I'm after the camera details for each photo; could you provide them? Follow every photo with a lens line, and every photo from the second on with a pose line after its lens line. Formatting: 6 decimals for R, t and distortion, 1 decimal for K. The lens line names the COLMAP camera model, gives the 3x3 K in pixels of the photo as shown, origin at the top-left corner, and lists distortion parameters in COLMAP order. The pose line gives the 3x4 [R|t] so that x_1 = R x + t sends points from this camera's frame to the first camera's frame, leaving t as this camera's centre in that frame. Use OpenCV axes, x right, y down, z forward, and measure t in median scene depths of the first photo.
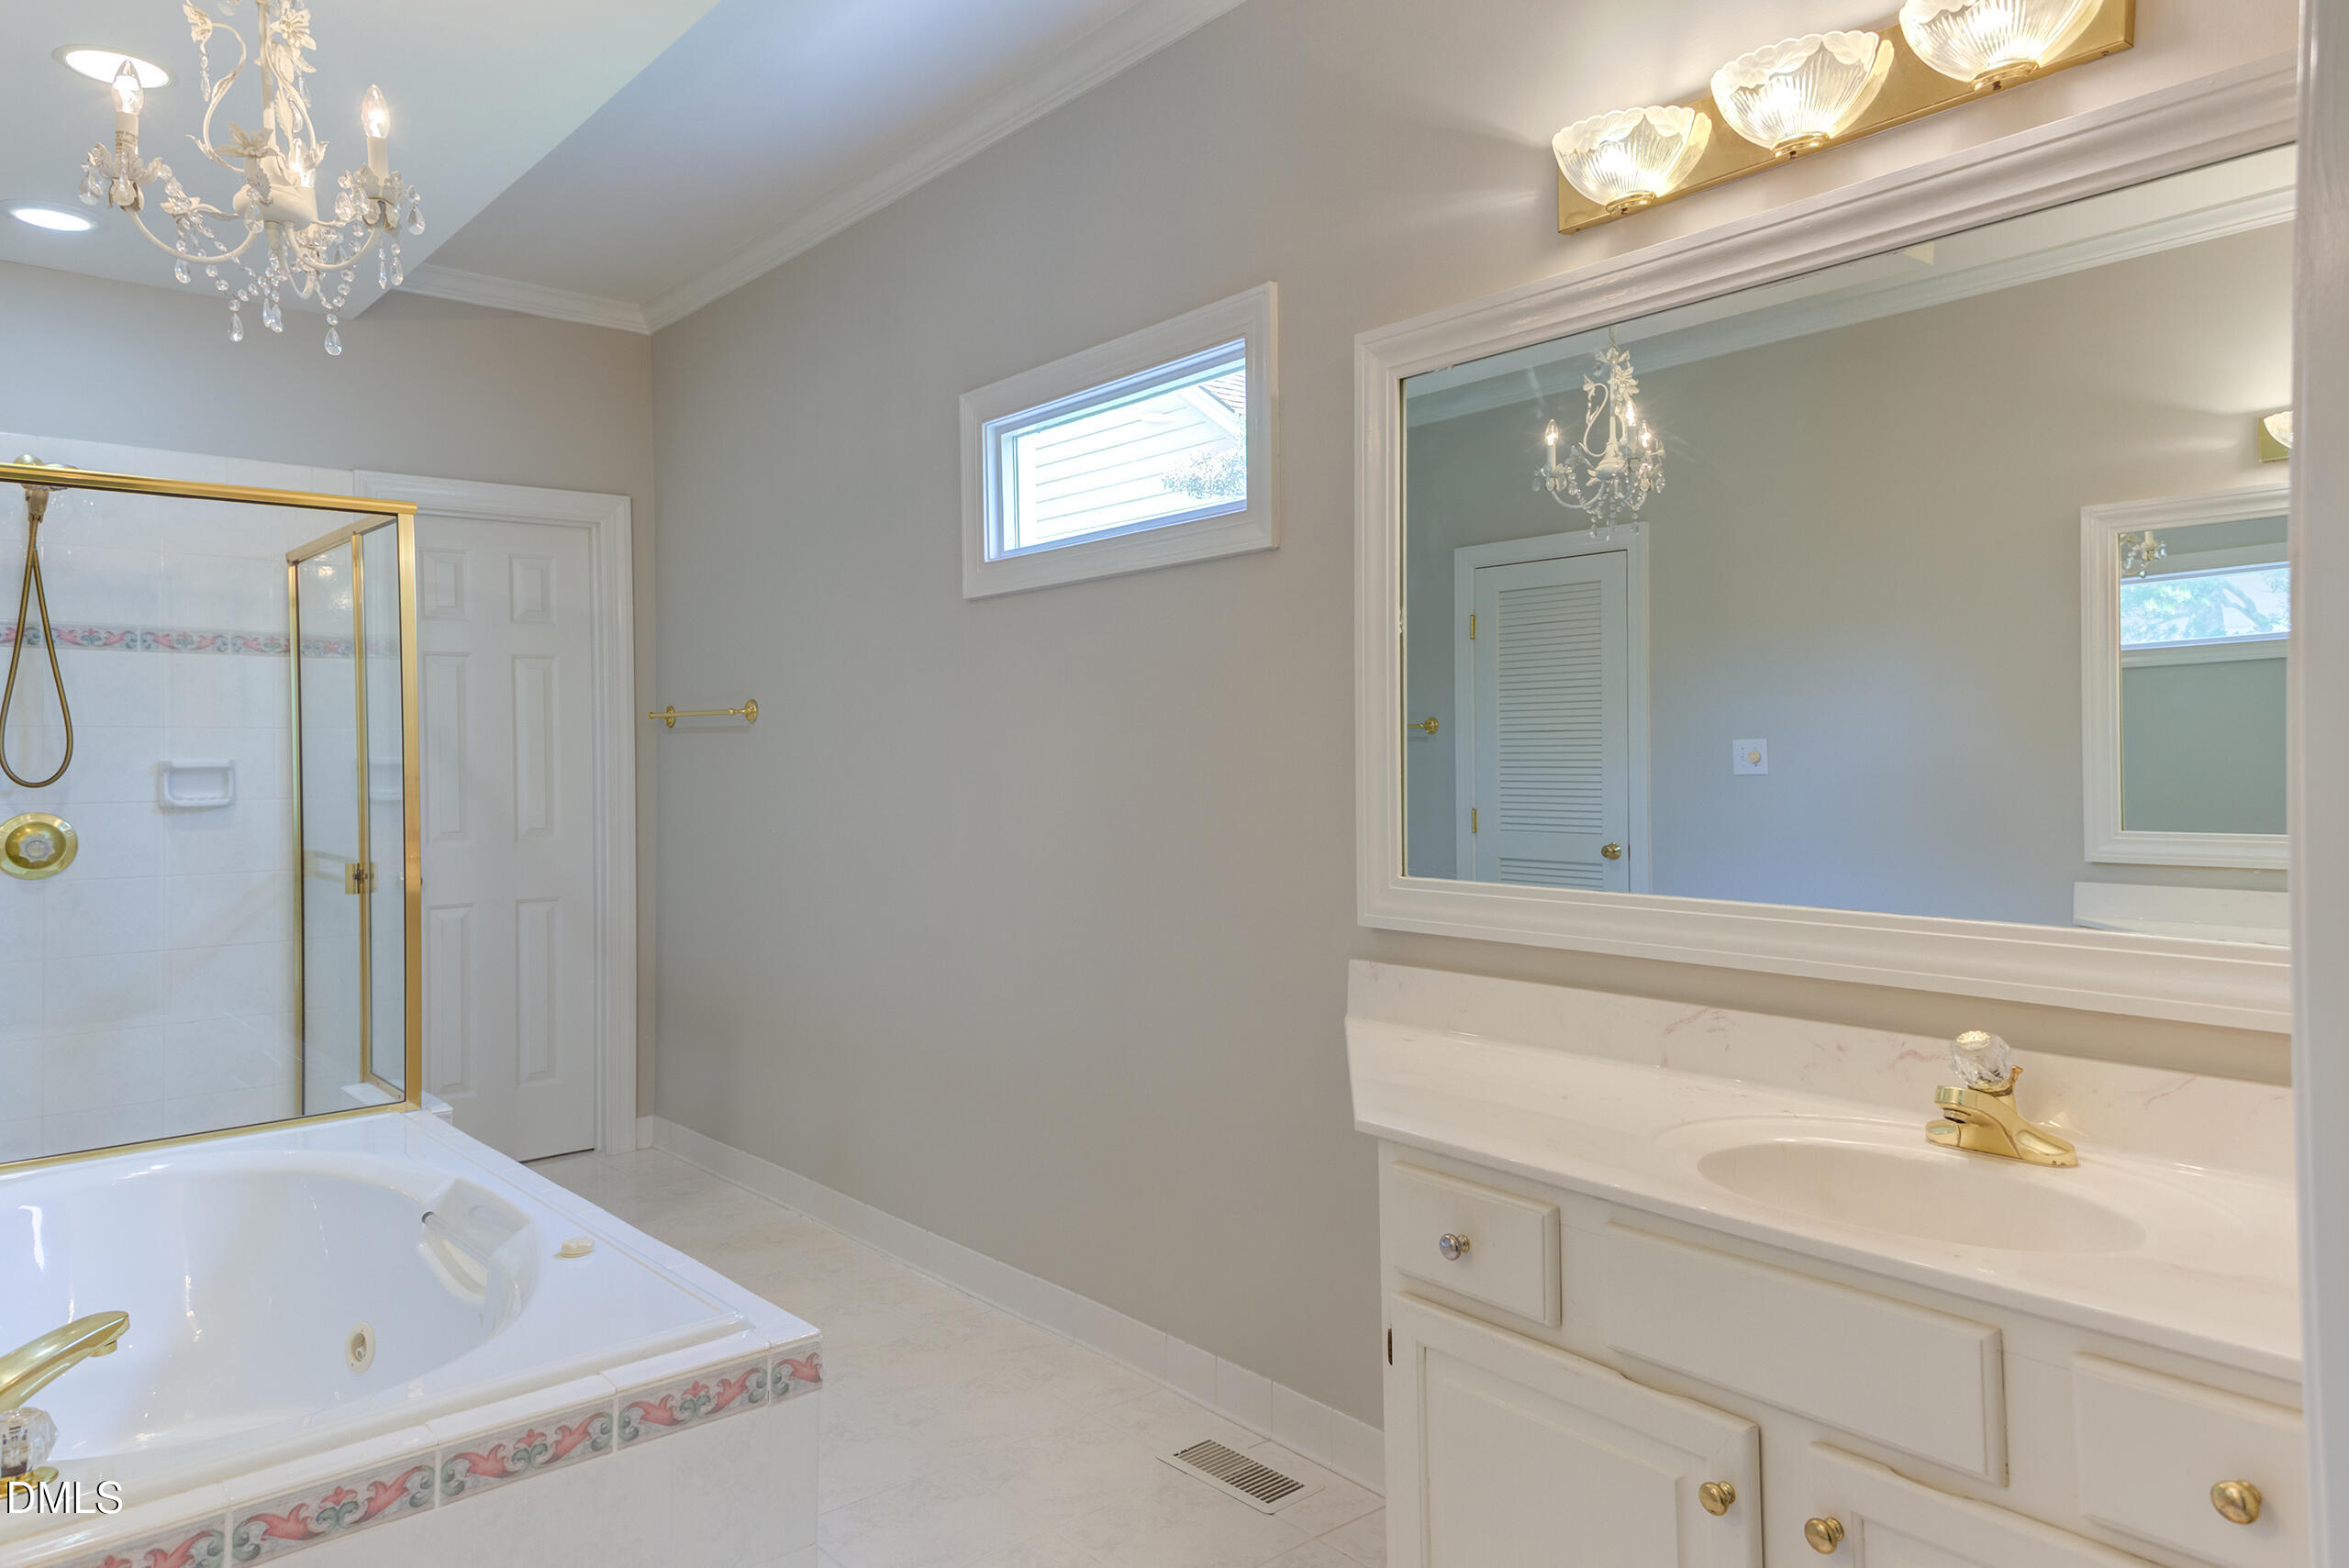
lens RADIAL K [[1564.6, 0, 1172.3], [0, 1564.6, 764.8], [0, 0, 1]] dist [0.101307, -0.015150]
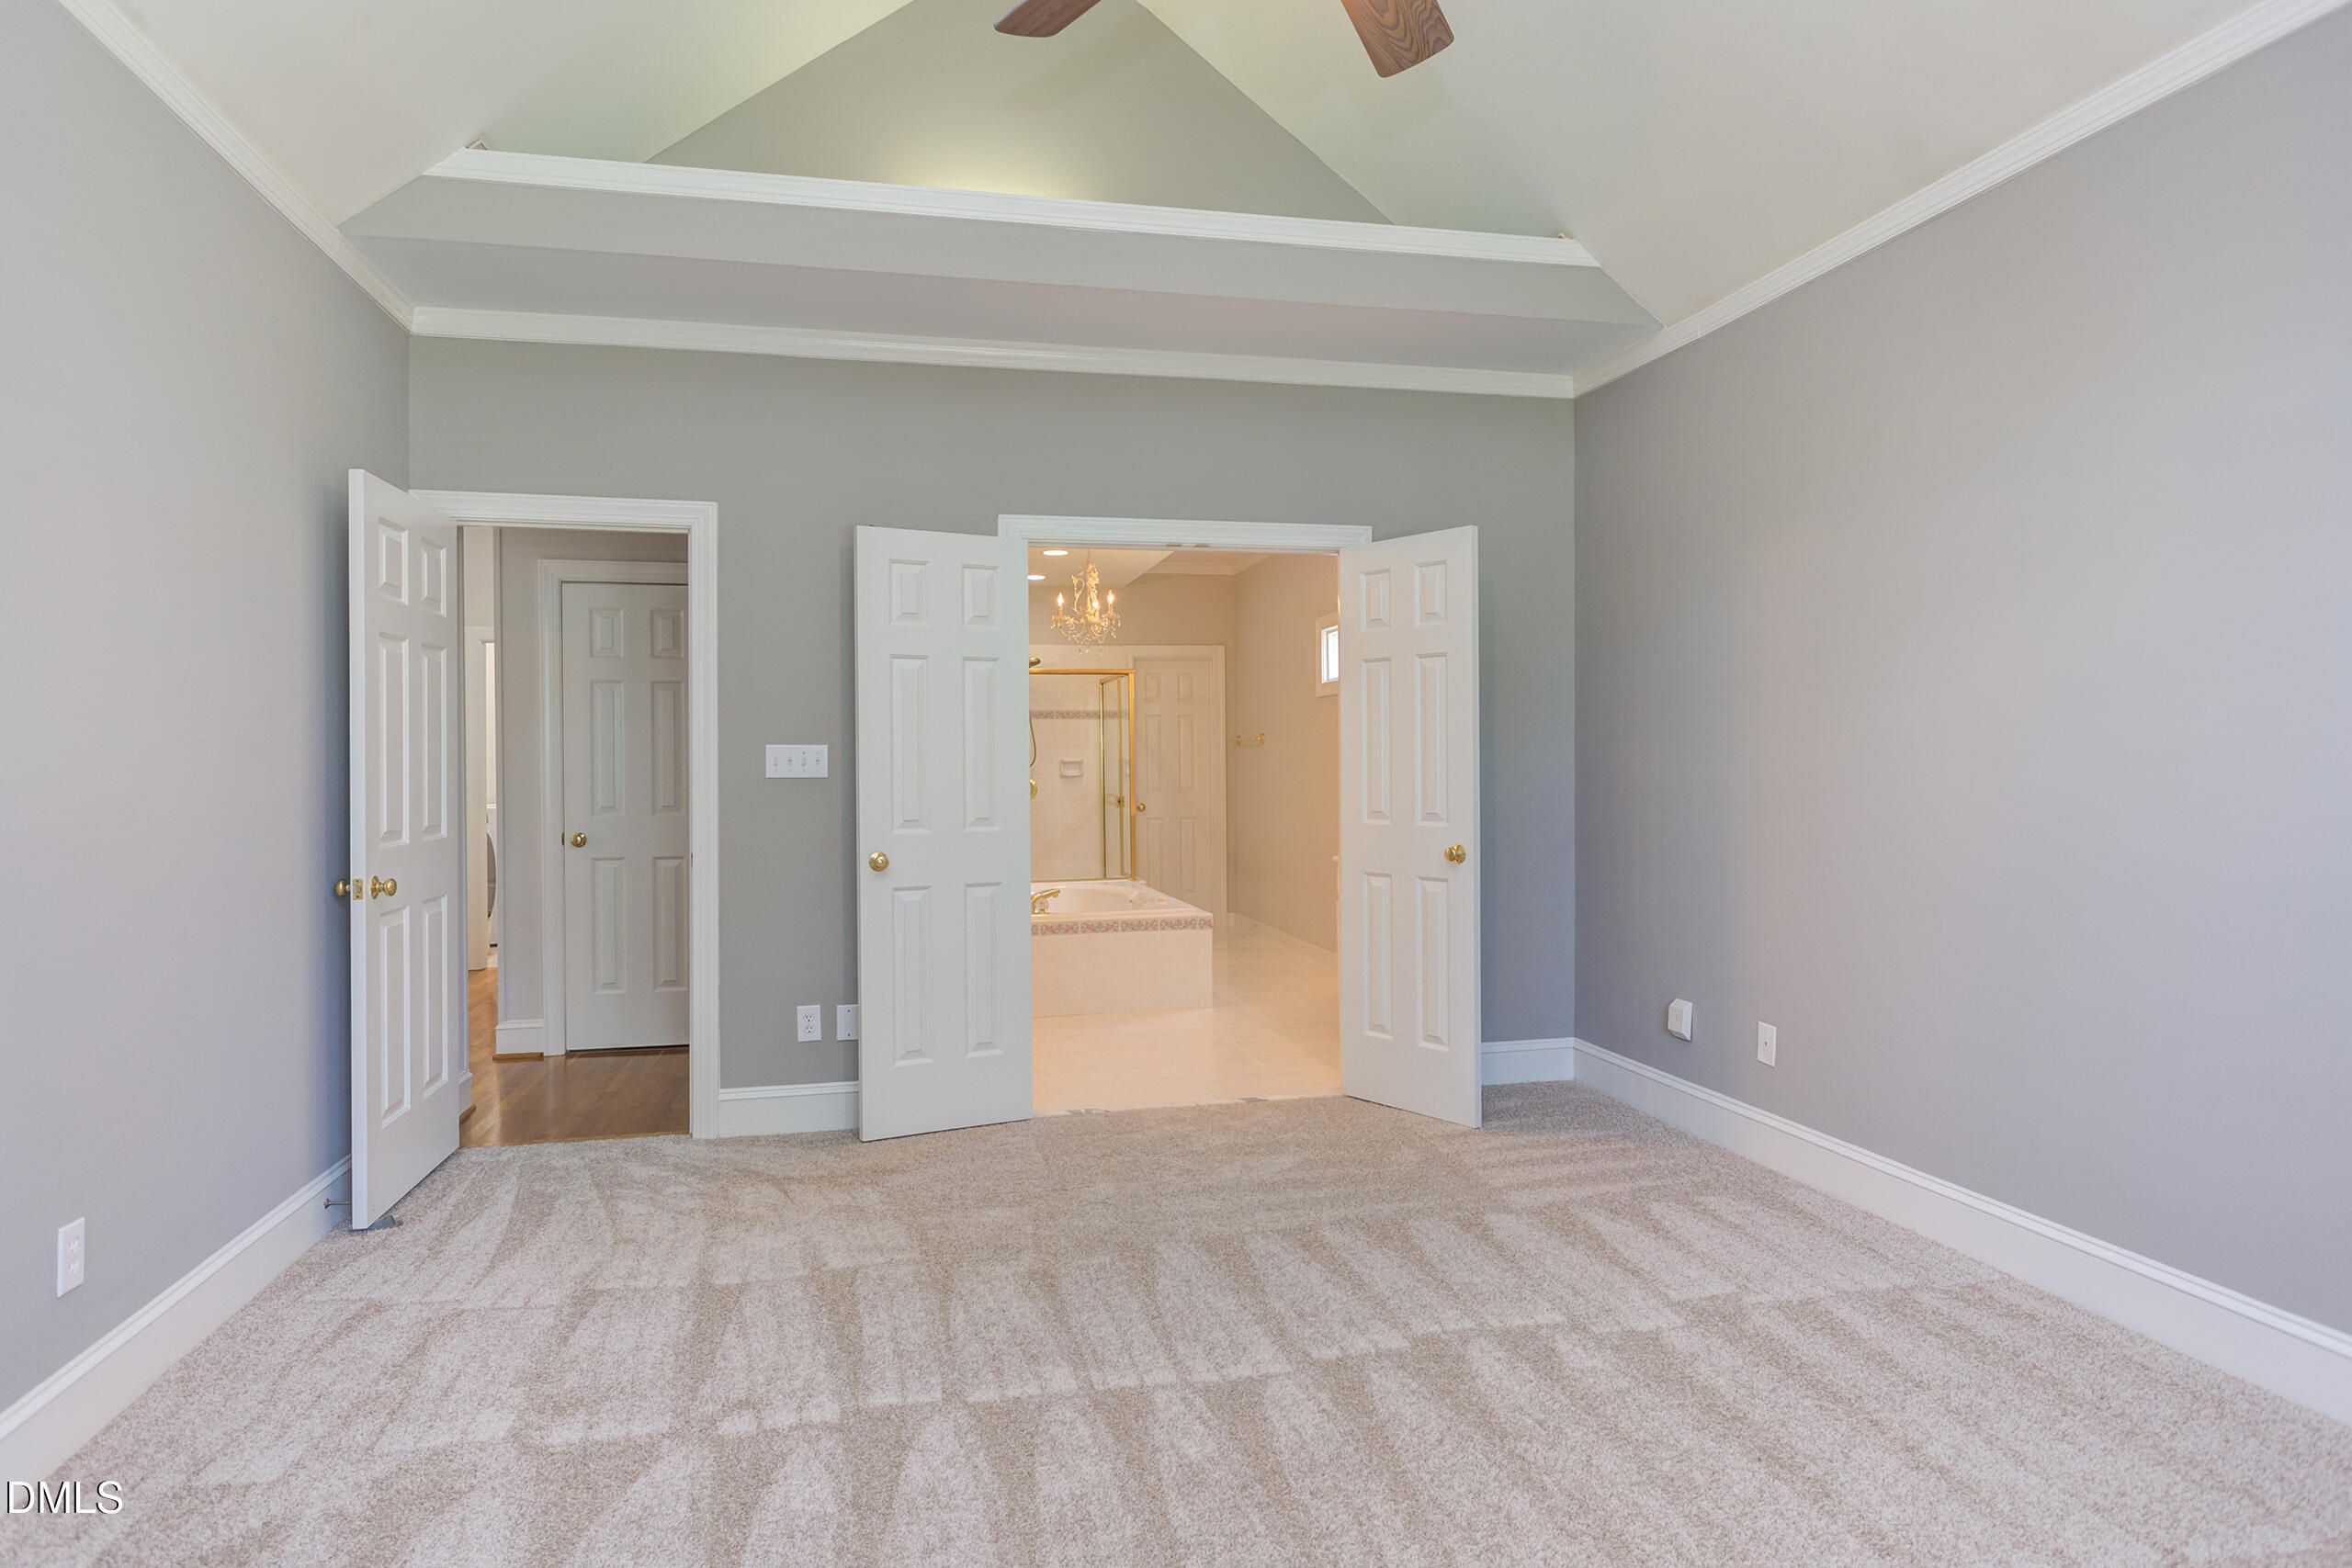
lens RADIAL K [[1308.2, 0, 1179.5], [0, 1308.2, 775.5], [0, 0, 1]] dist [-0.001037, 0.000124]
pose [[0.895796, 0.008175, -0.444391, 0.687354], [-0.002562, 0.999909, 0.013231, -0.005056], [0.444459, -0.010714, 0.895735, -1.136877]]
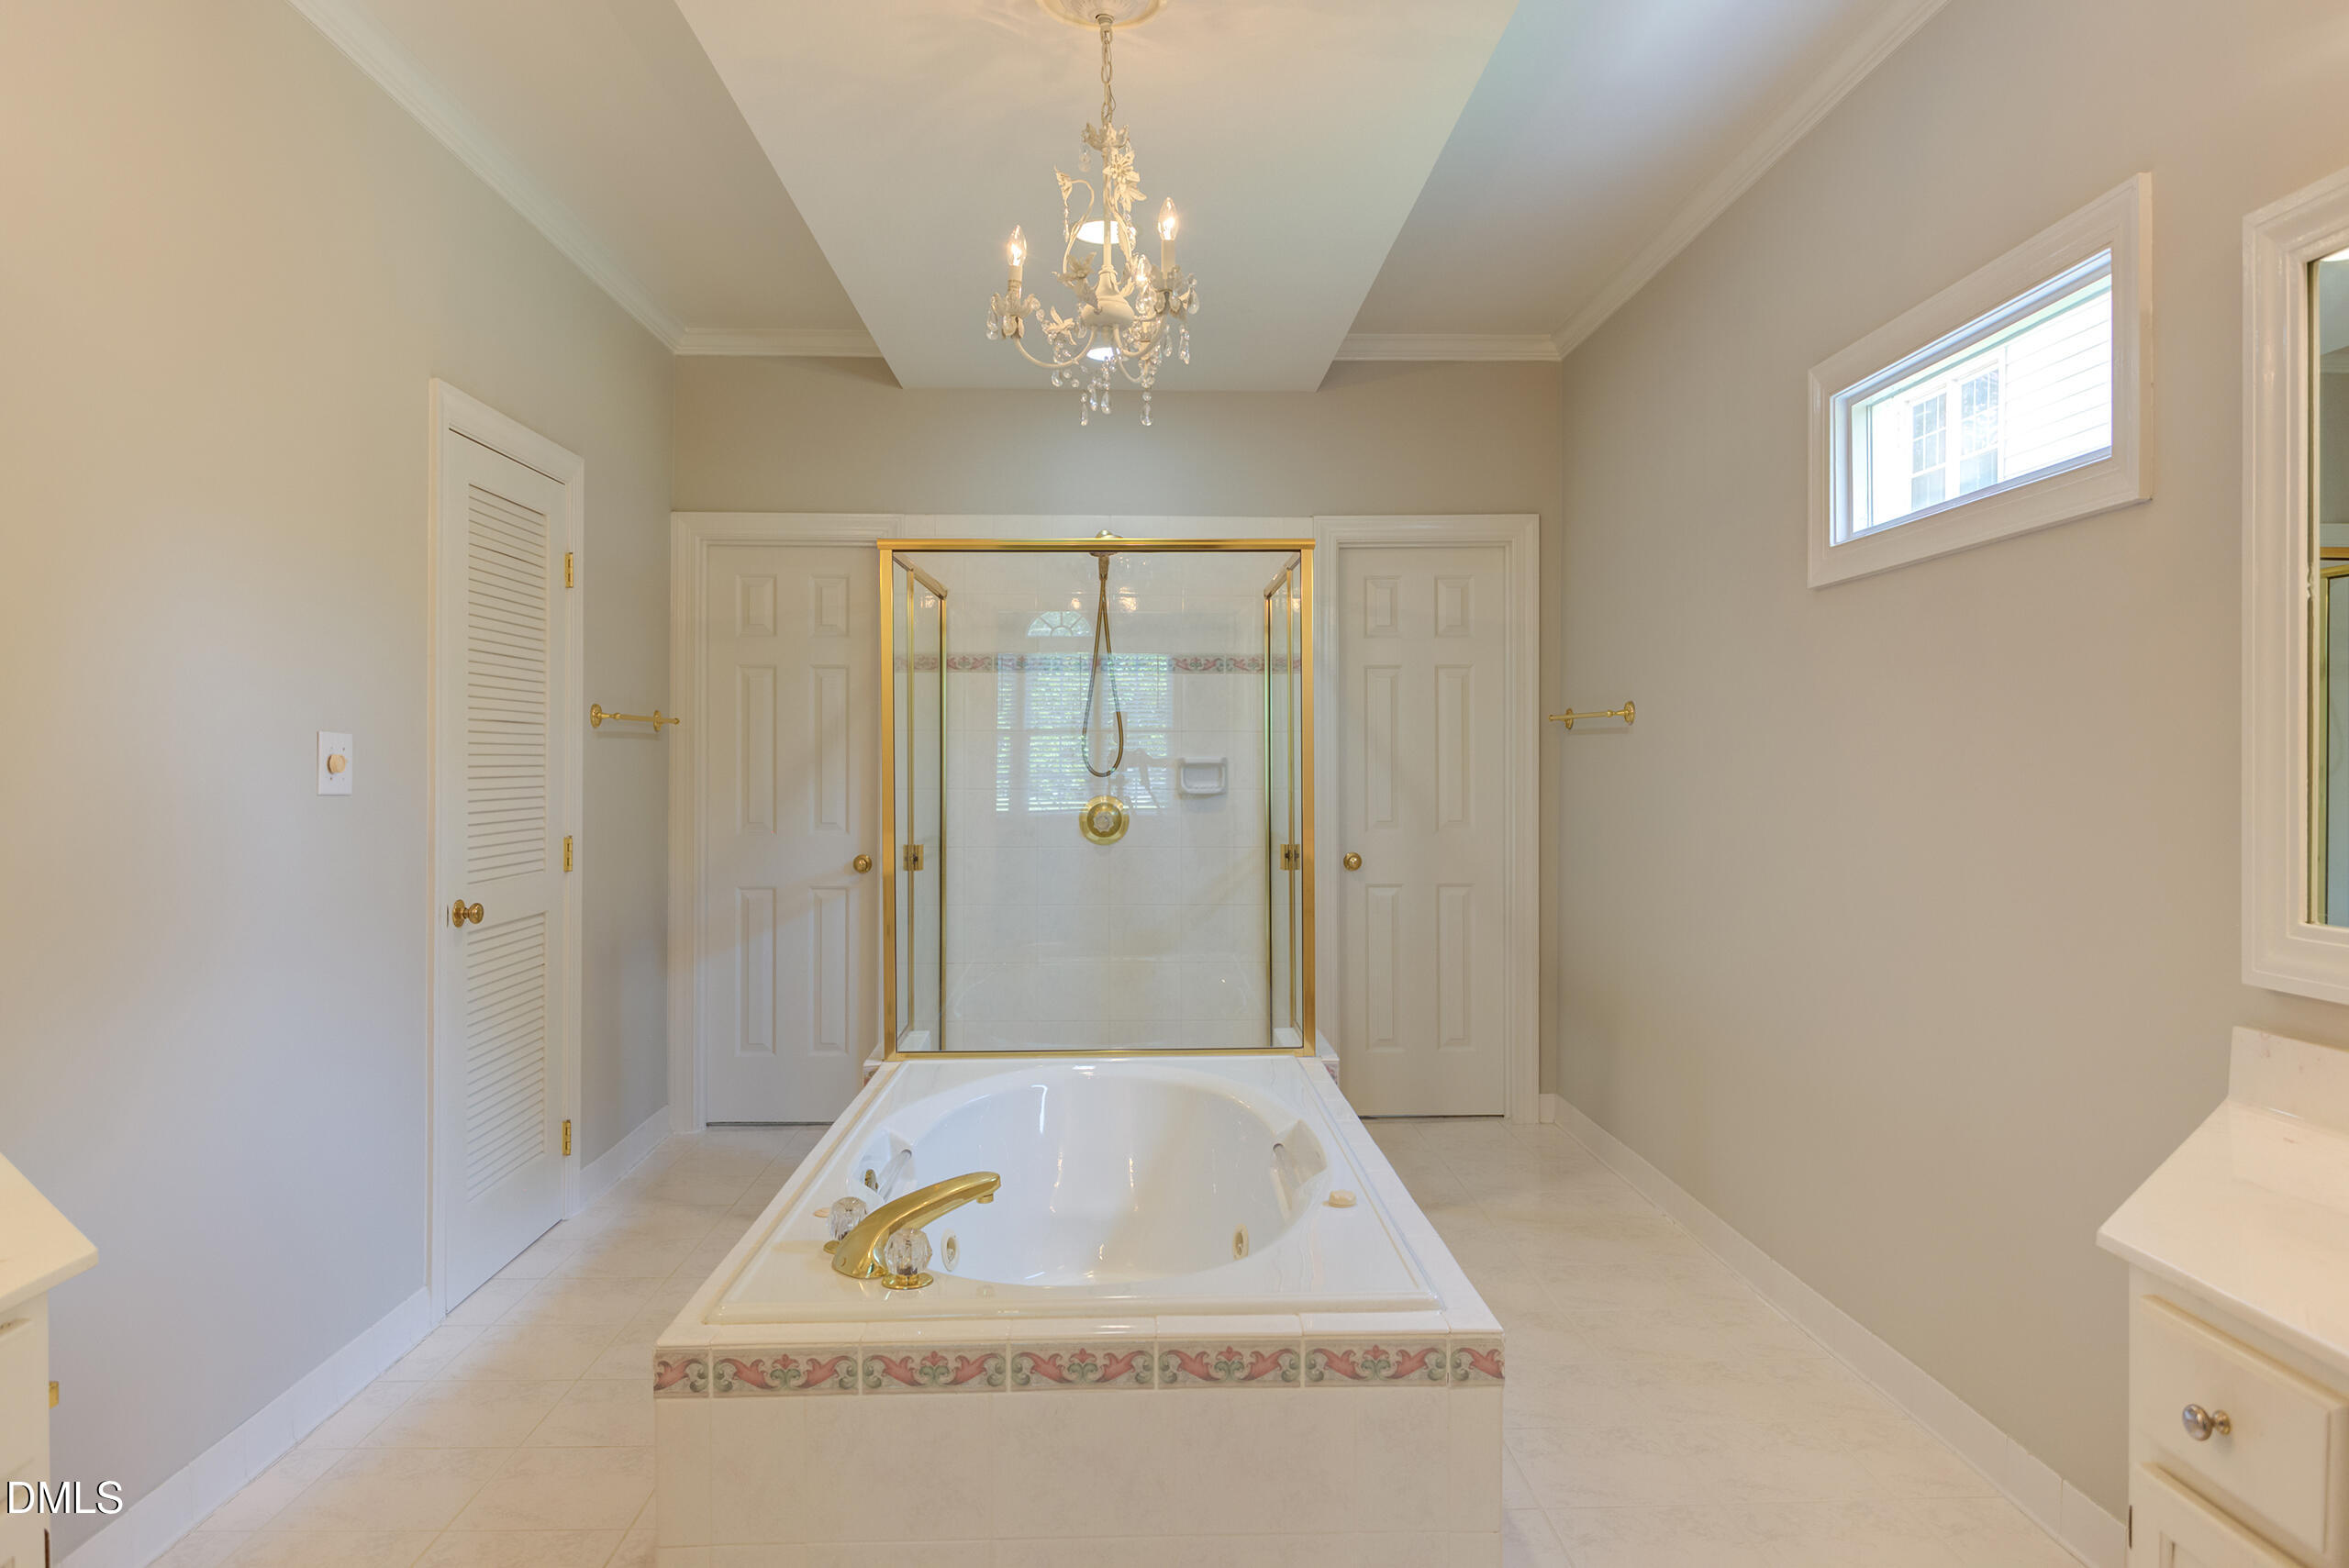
lens RADIAL K [[1483.7, 0, 1162.3], [0, 1483.7, 766.3], [0, 0, 1]] dist [0.007833, -0.014328]
pose [[0.787413, 0.010943, -0.616328, 0.119014], [-0.010122, 0.999937, 0.004823, -0.001278], [0.616342, 0.002441, 0.787474, 0.083185]]
